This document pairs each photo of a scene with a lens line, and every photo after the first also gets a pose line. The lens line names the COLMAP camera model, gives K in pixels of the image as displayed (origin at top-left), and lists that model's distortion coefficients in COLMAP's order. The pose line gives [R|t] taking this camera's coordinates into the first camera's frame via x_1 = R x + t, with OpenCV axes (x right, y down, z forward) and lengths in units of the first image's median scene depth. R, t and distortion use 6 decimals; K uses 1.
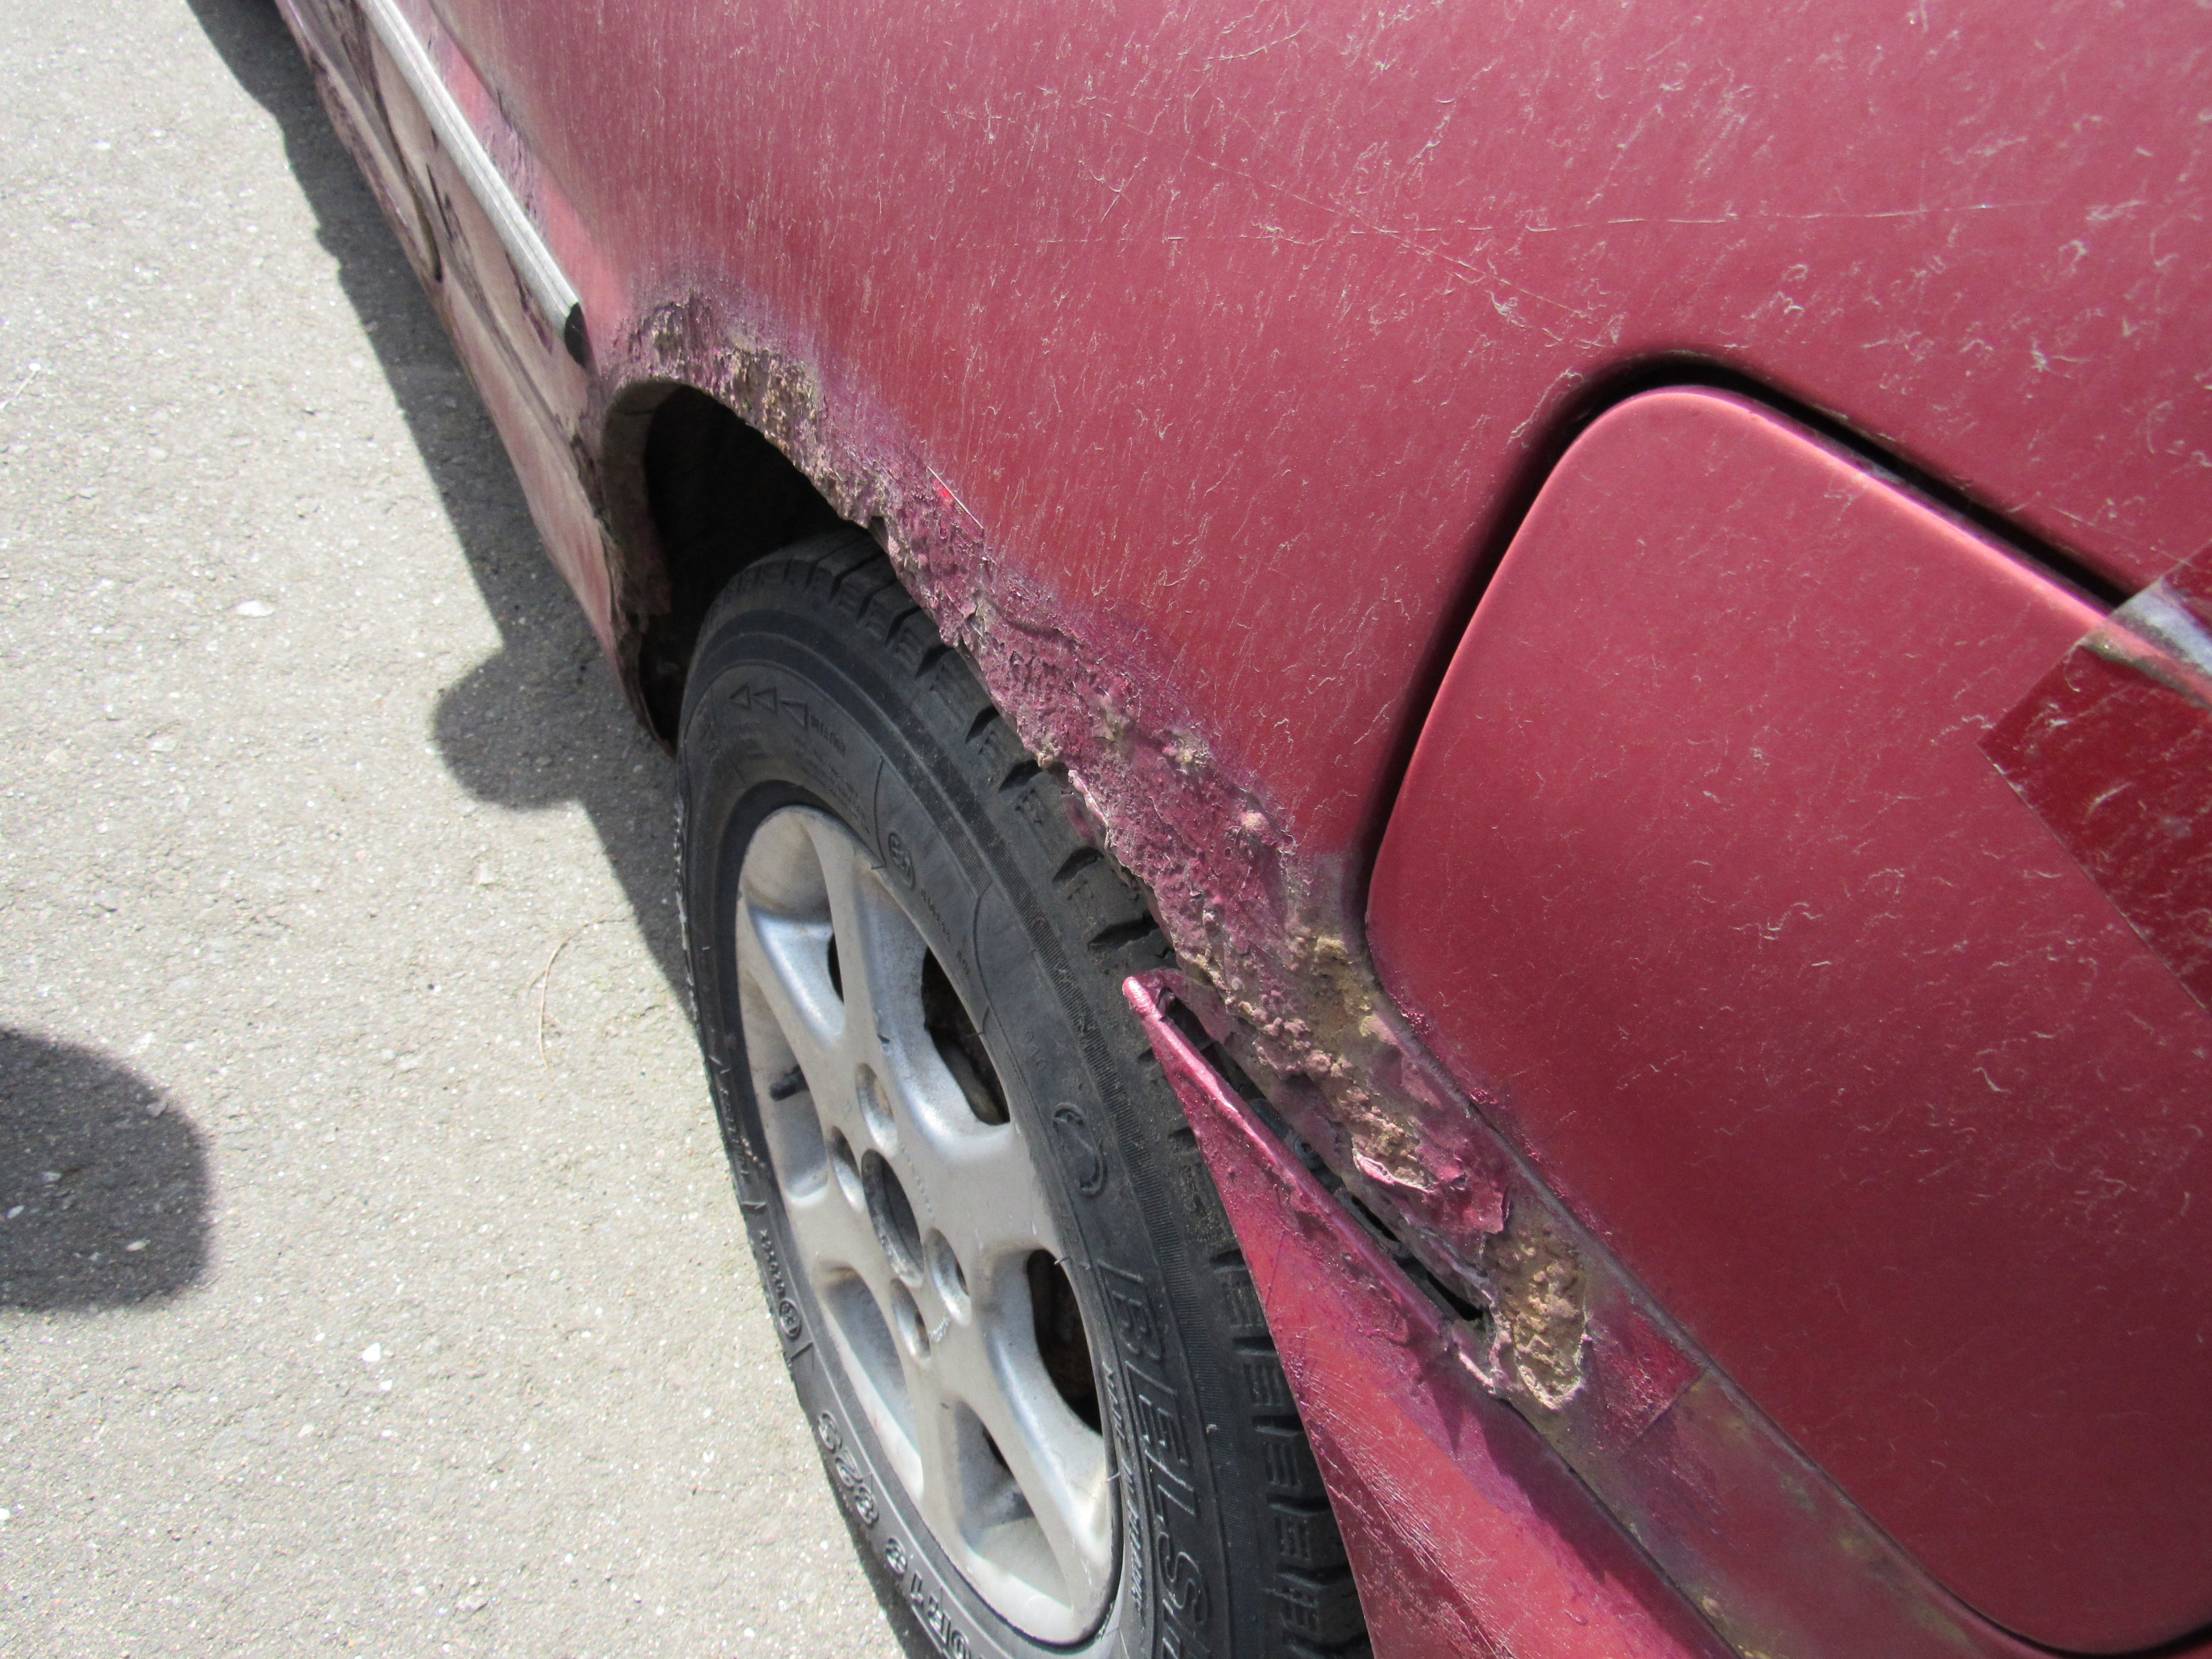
lens RADIAL K [[1594.2, 0, 1104.0], [0, 1594.2, 830.3], [0, 0, 1]] dist [-0.026592, 0.005634]
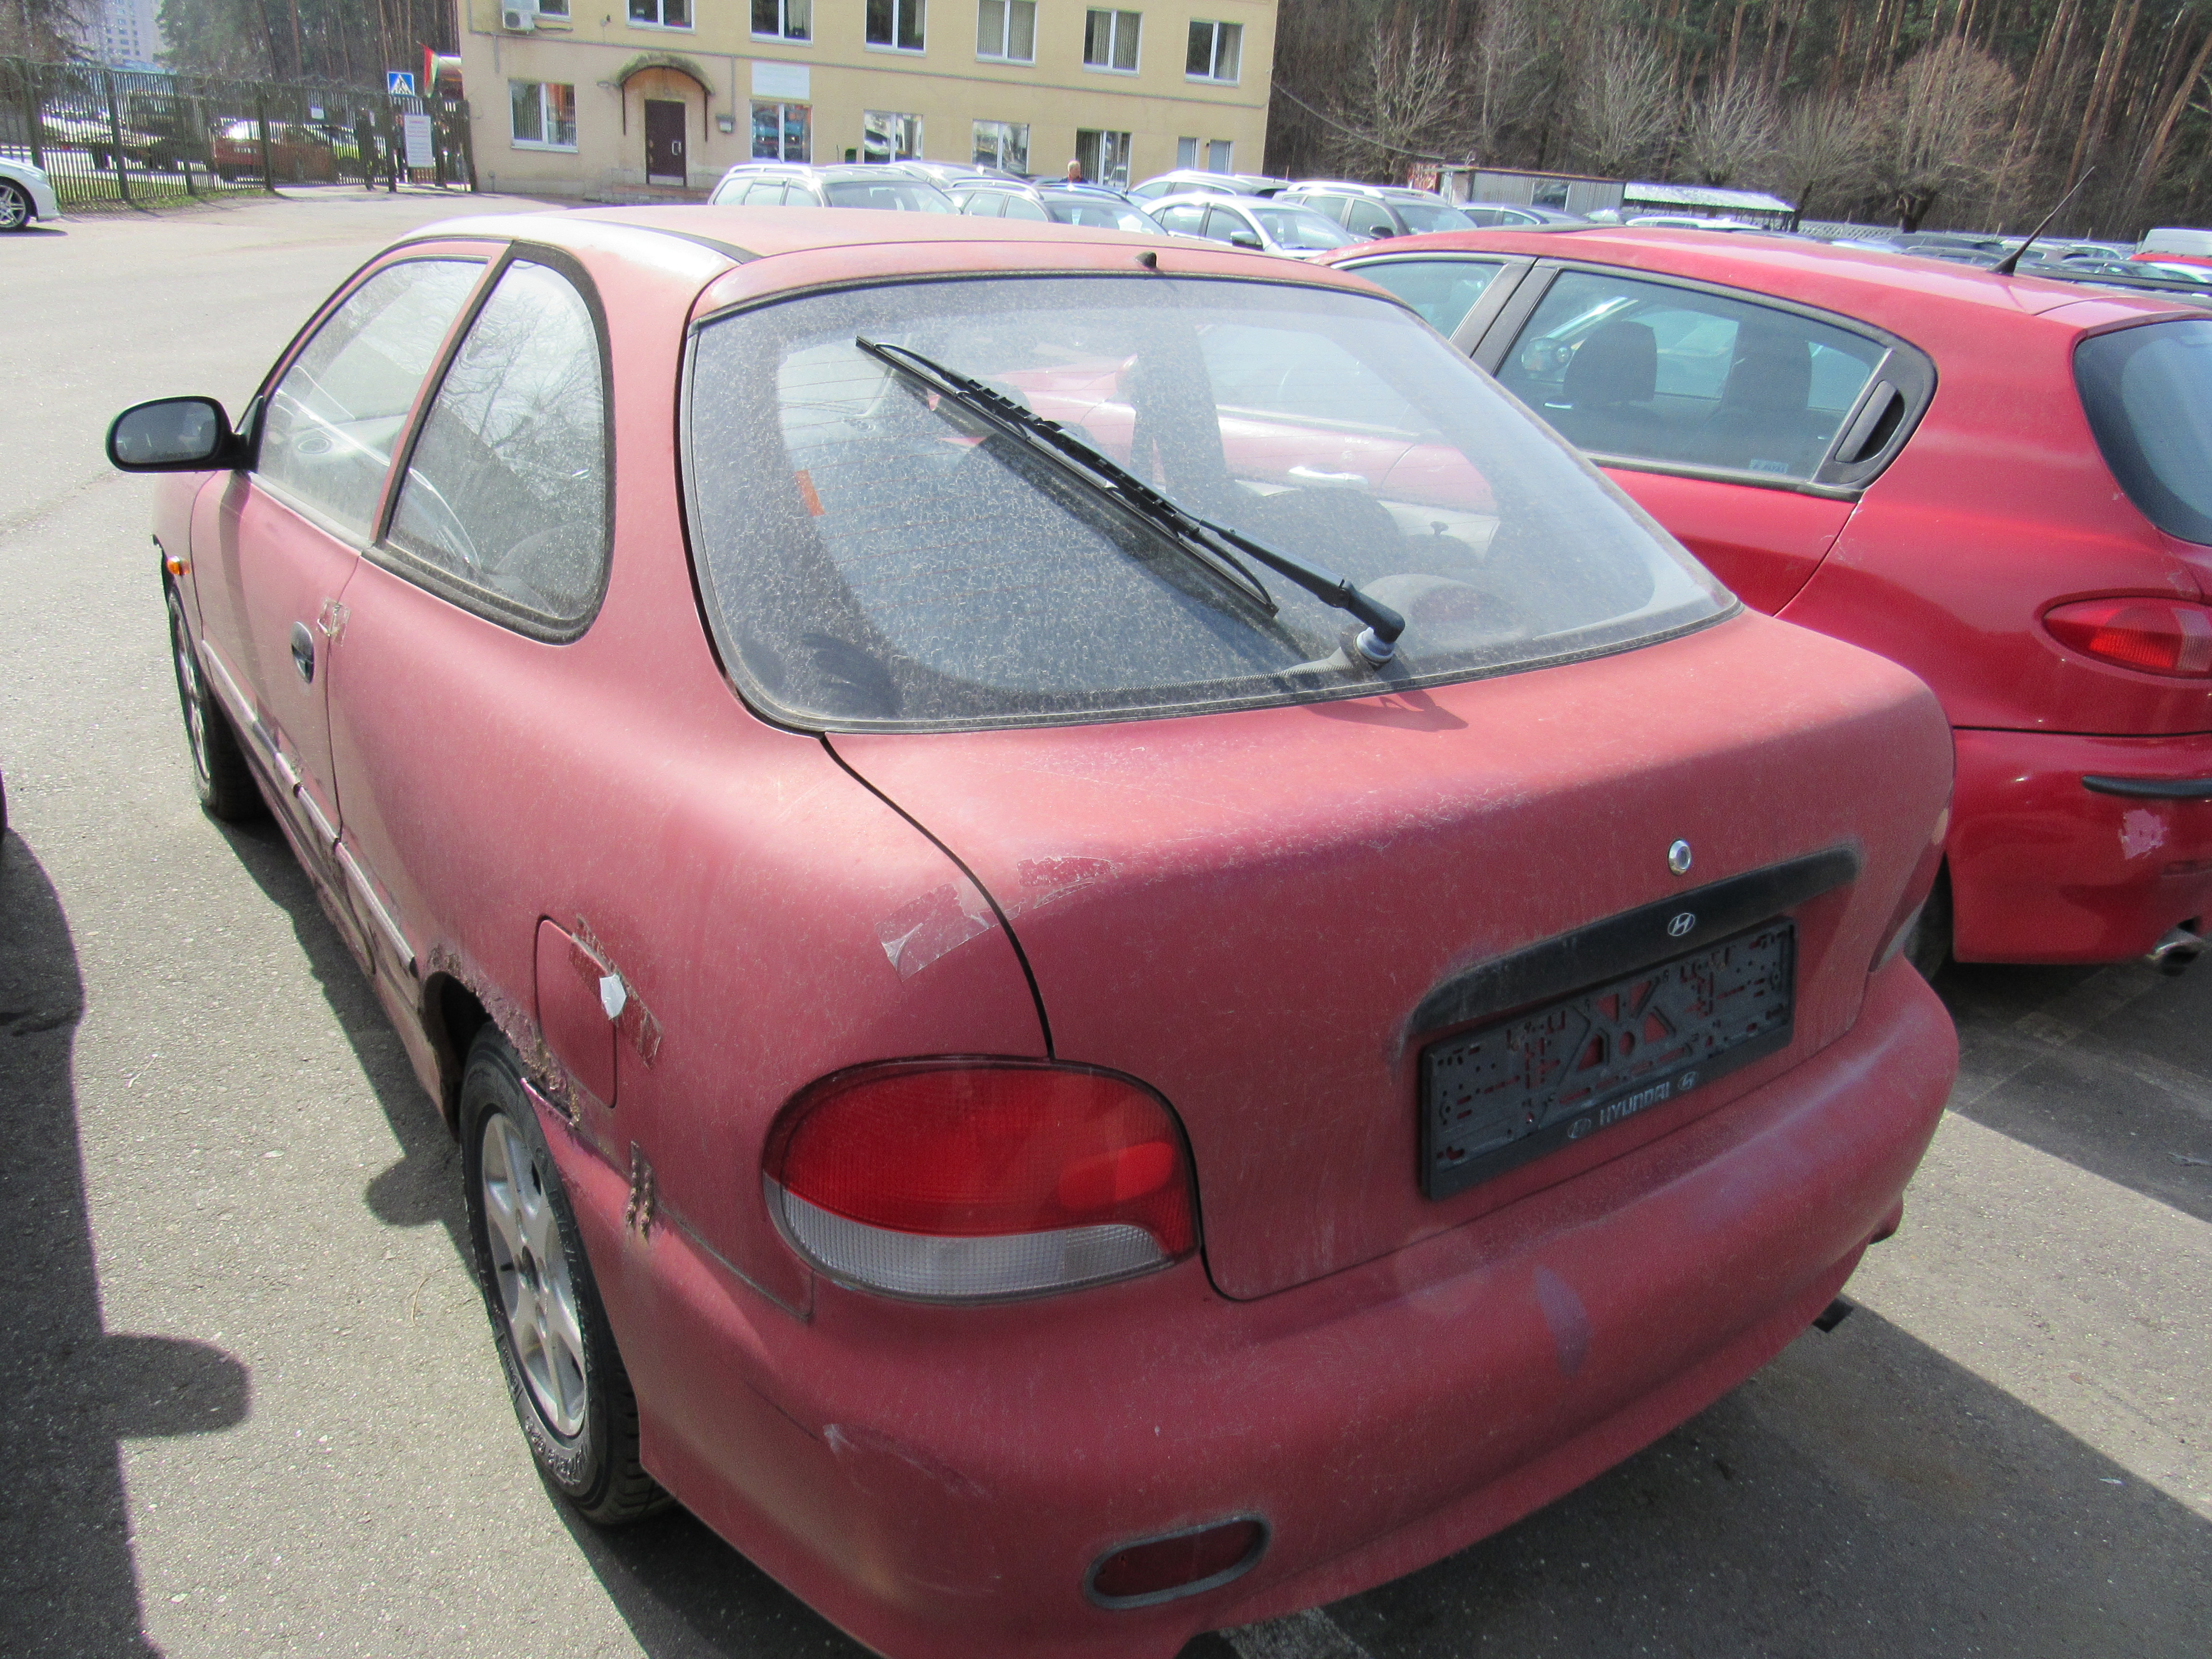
lens RADIAL K [[1594.2, 0, 1106.0], [0, 1594.2, 832.2], [0, 0, 1]] dist [-0.026592, 0.005634]
pose [[0.989669, -0.134579, 0.049442, 0.441588], [0.143162, 0.908874, -0.391730, 0.424752], [0.007781, 0.394761, 0.918751, -0.957400]]
